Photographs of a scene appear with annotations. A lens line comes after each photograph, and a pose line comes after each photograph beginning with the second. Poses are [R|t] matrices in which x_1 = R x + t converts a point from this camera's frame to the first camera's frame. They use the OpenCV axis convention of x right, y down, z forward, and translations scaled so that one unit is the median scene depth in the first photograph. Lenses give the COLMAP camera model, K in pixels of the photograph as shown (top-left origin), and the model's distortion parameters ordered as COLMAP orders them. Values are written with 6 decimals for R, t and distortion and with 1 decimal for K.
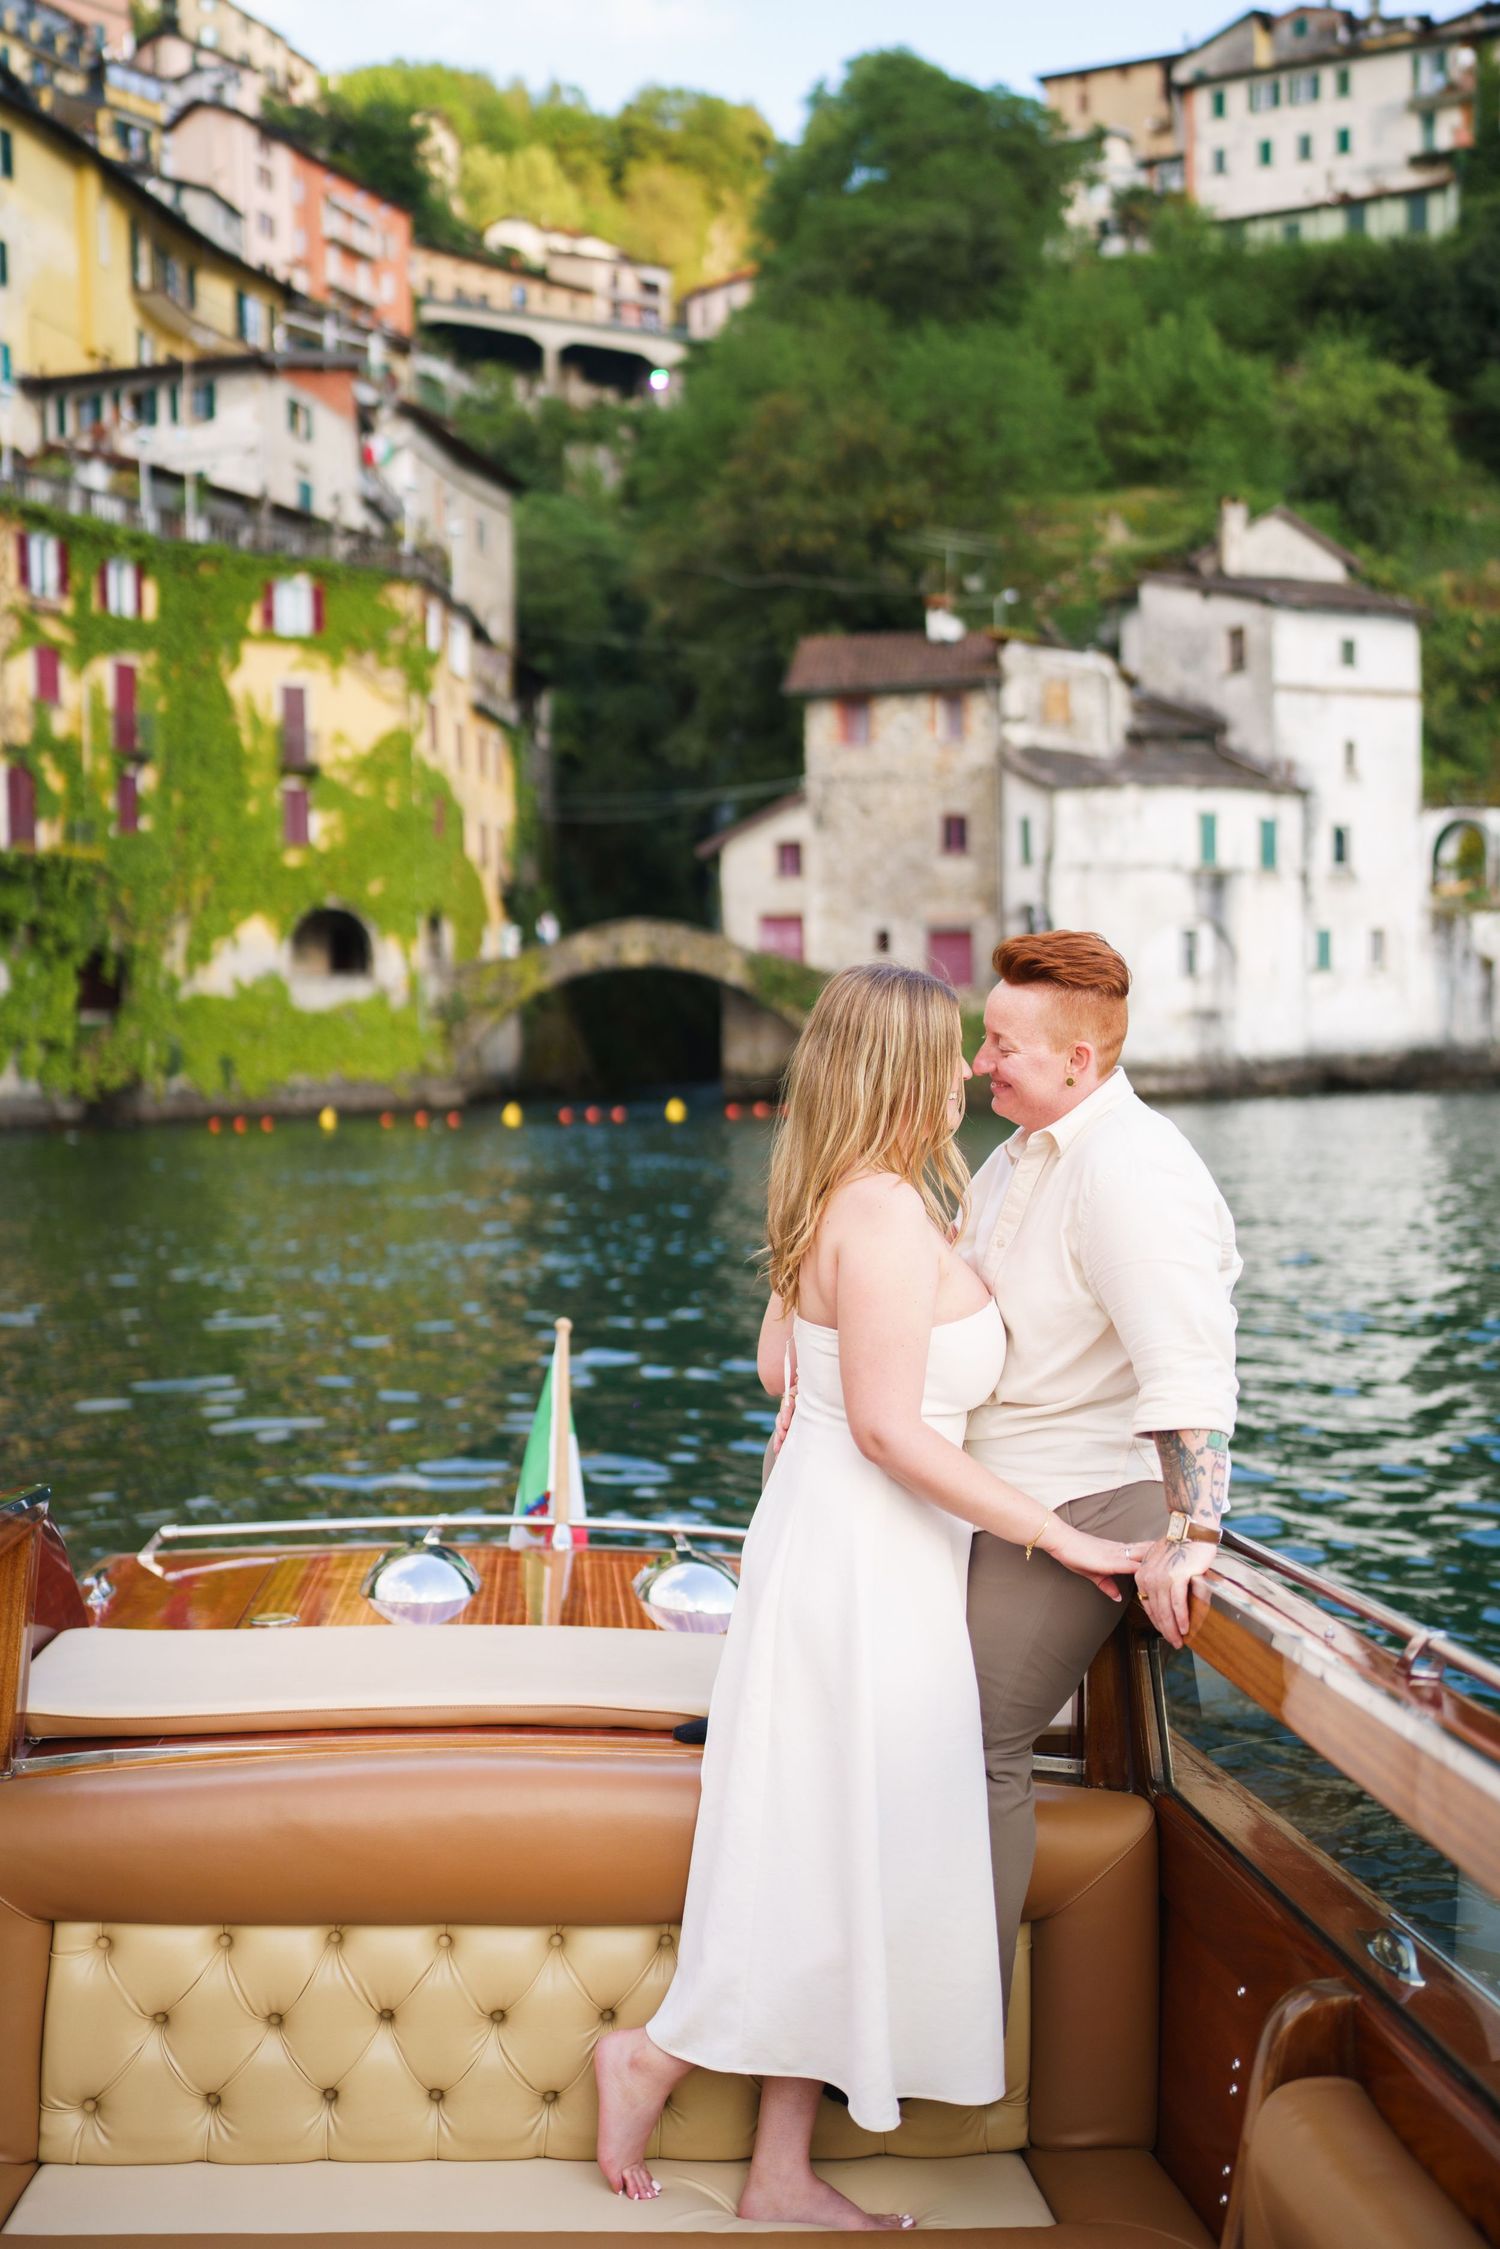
lens RADIAL K [[2187.5, 0, 837.8], [0, 2187.5, 1066.3], [0, 0, 1]] dist [0.027363, 0.000000]
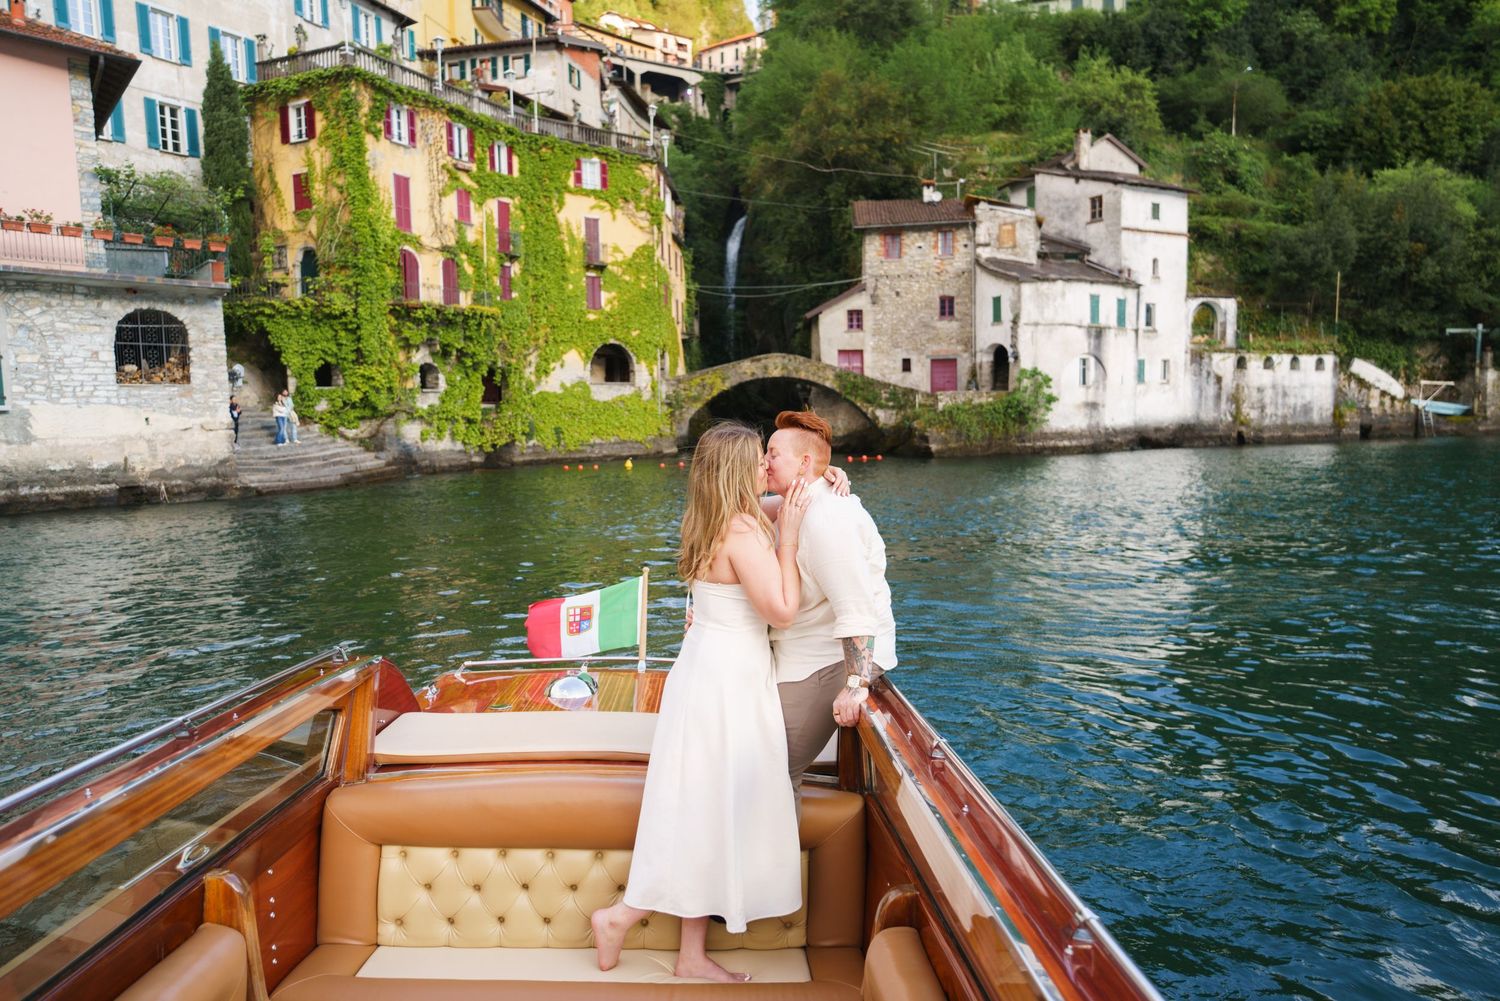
lens RADIAL K [[915.5, 0, 721.4], [0, 915.5, 474.4], [0, 0, 1]] dist [0.001509, 0.015345]
pose [[0.997397, -0.002427, 0.072063, -0.194597], [-0.001173, 0.998755, 0.049877, -0.003311], [-0.072095, -0.049832, 0.996152, 0.237430]]
